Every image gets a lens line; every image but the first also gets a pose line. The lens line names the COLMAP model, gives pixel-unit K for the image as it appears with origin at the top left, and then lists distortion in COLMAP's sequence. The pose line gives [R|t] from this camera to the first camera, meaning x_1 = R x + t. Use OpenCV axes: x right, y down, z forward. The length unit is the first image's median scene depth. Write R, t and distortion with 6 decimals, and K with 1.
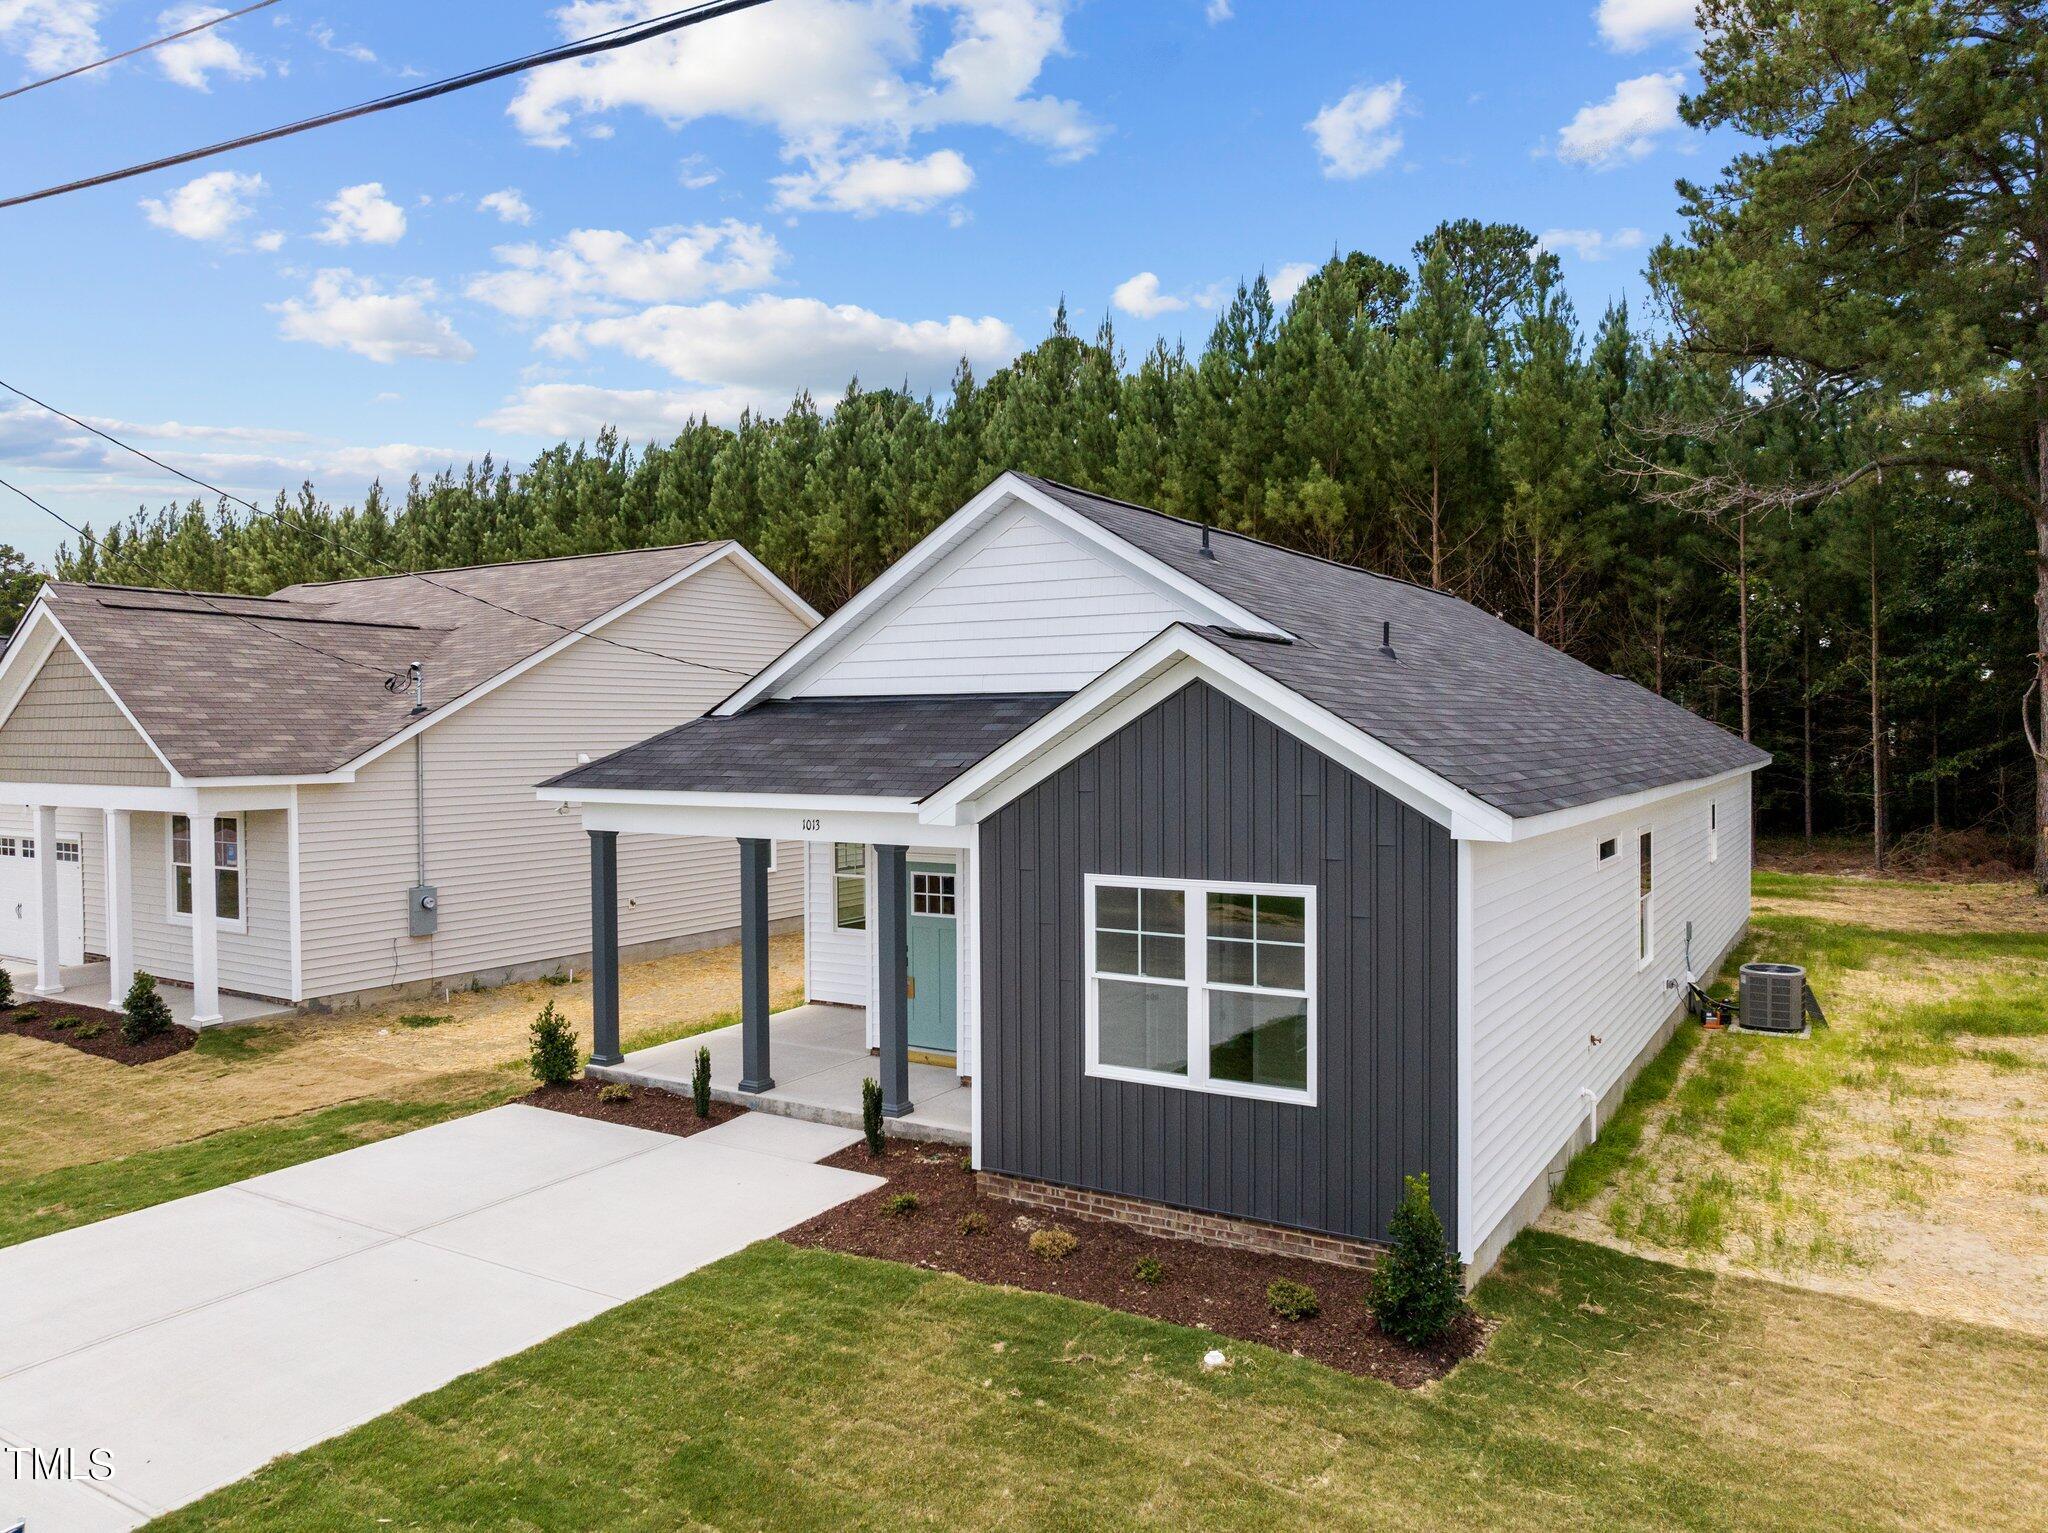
lens RADIAL K [[1433.2, 0, 1035.0], [0, 1433.2, 783.1], [0, 0, 1]] dist [-0.017549, -0.004335]
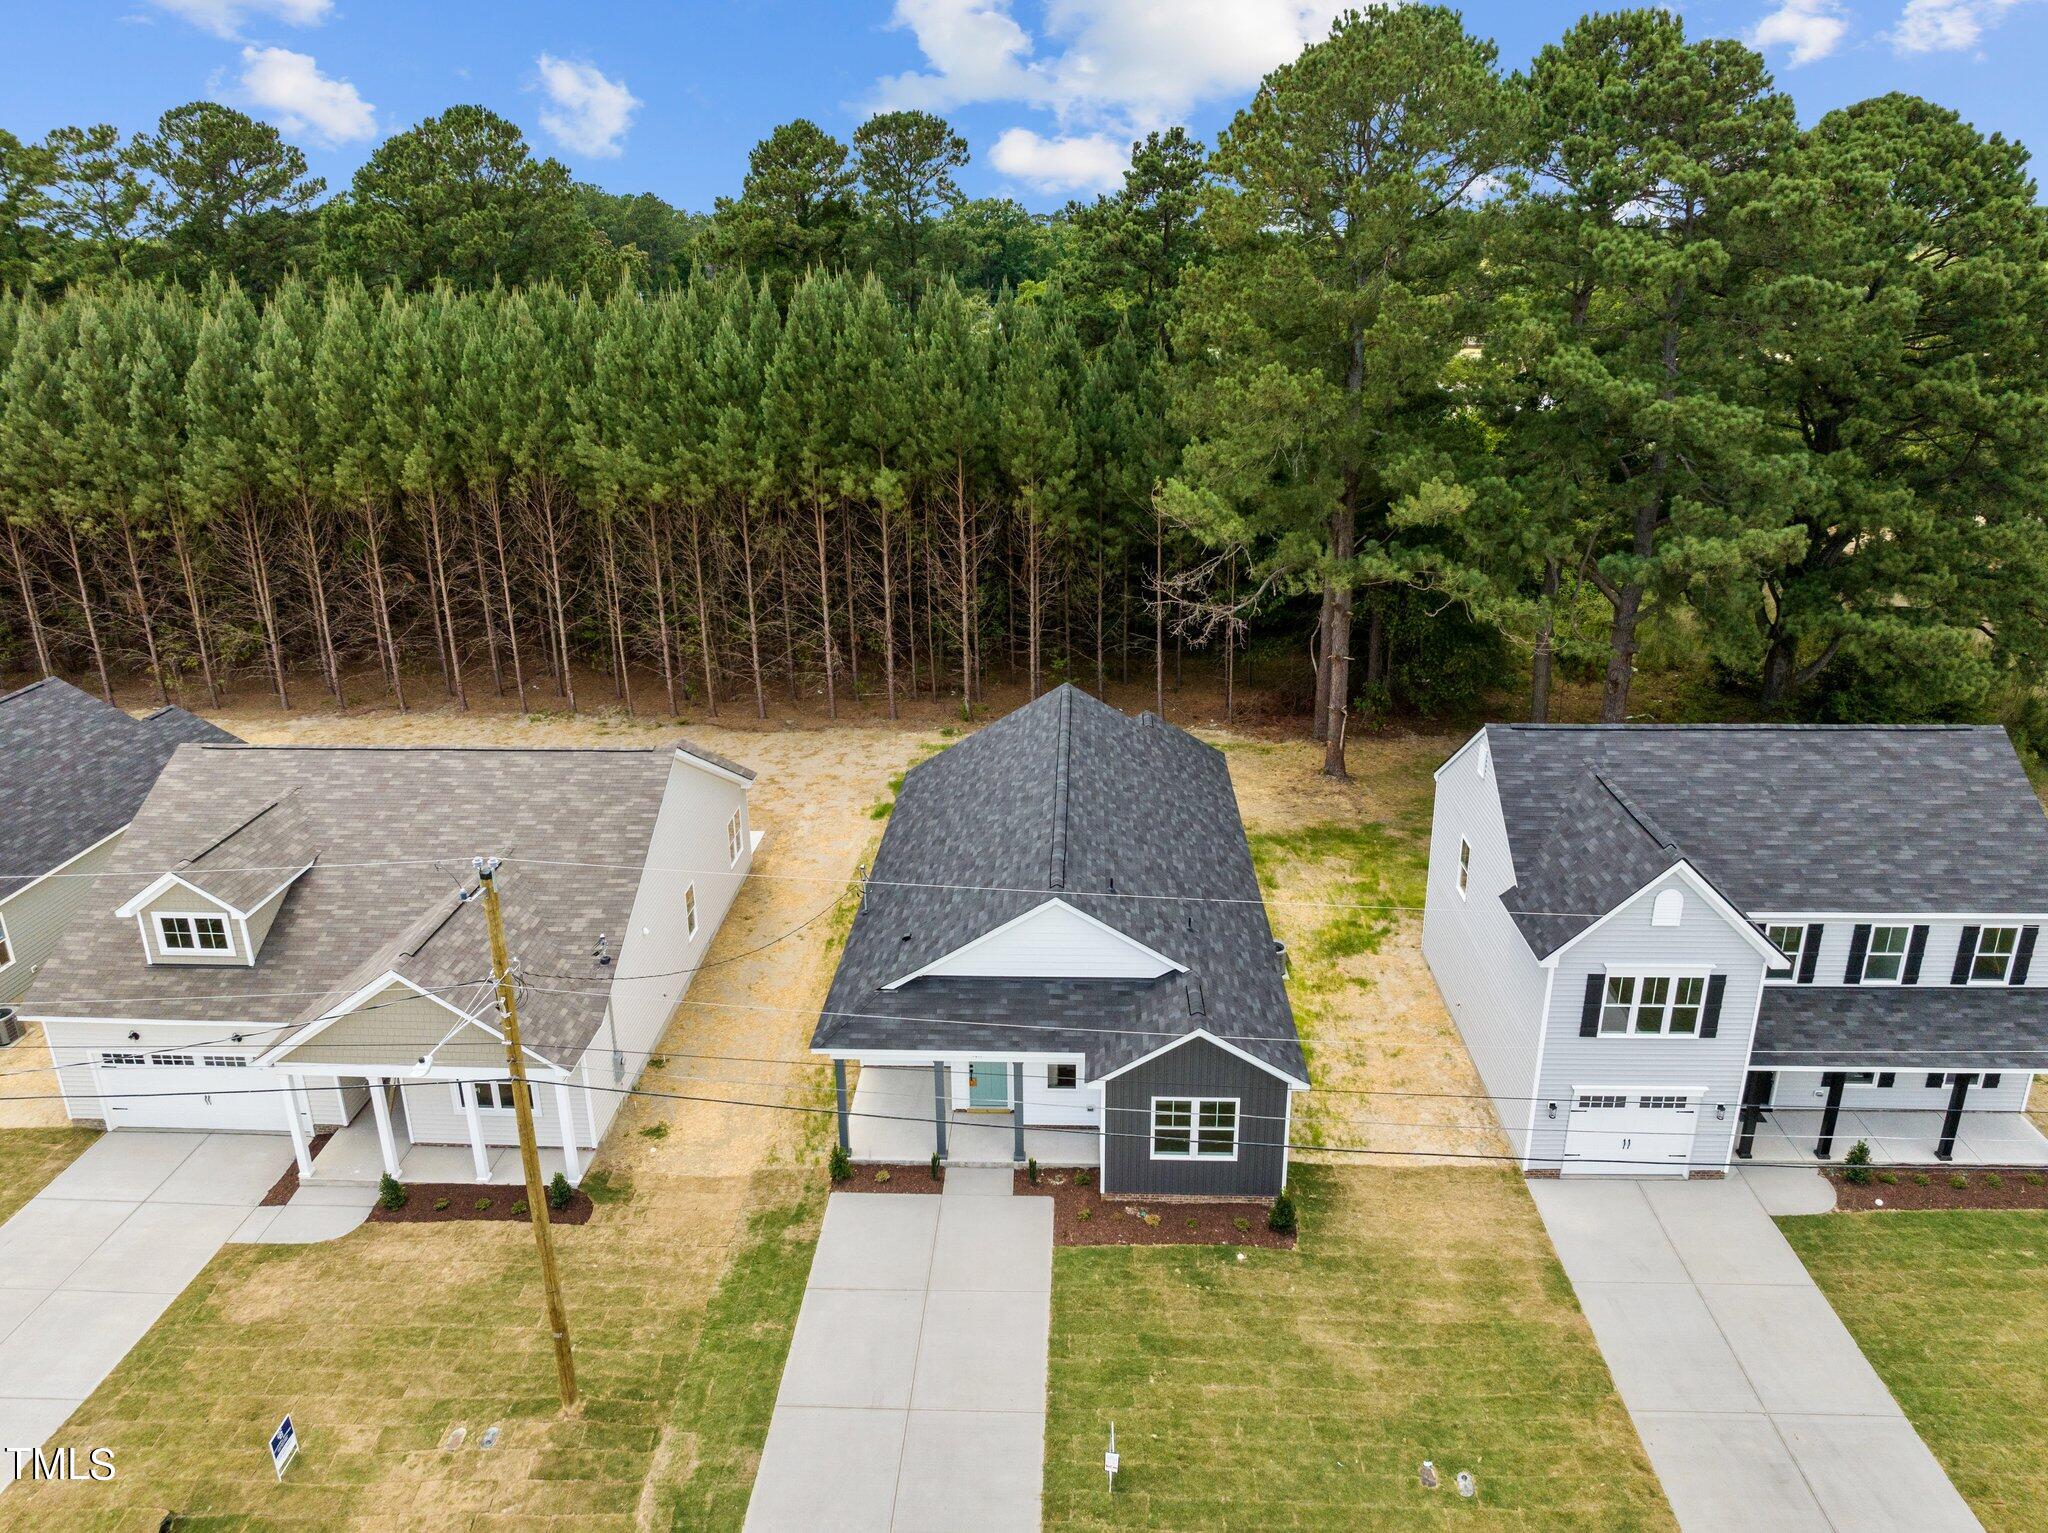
lens RADIAL K [[1441.1, 0, 1027.2], [0, 1441.1, 753.4], [0, 0, 1]] dist [-0.025393, -0.000091]
pose [[0.872768, -0.166074, 0.459015, -1.336817], [0.020303, 0.951882, 0.305792, -1.419914], [-0.487712, -0.257566, 0.834144, -1.026673]]
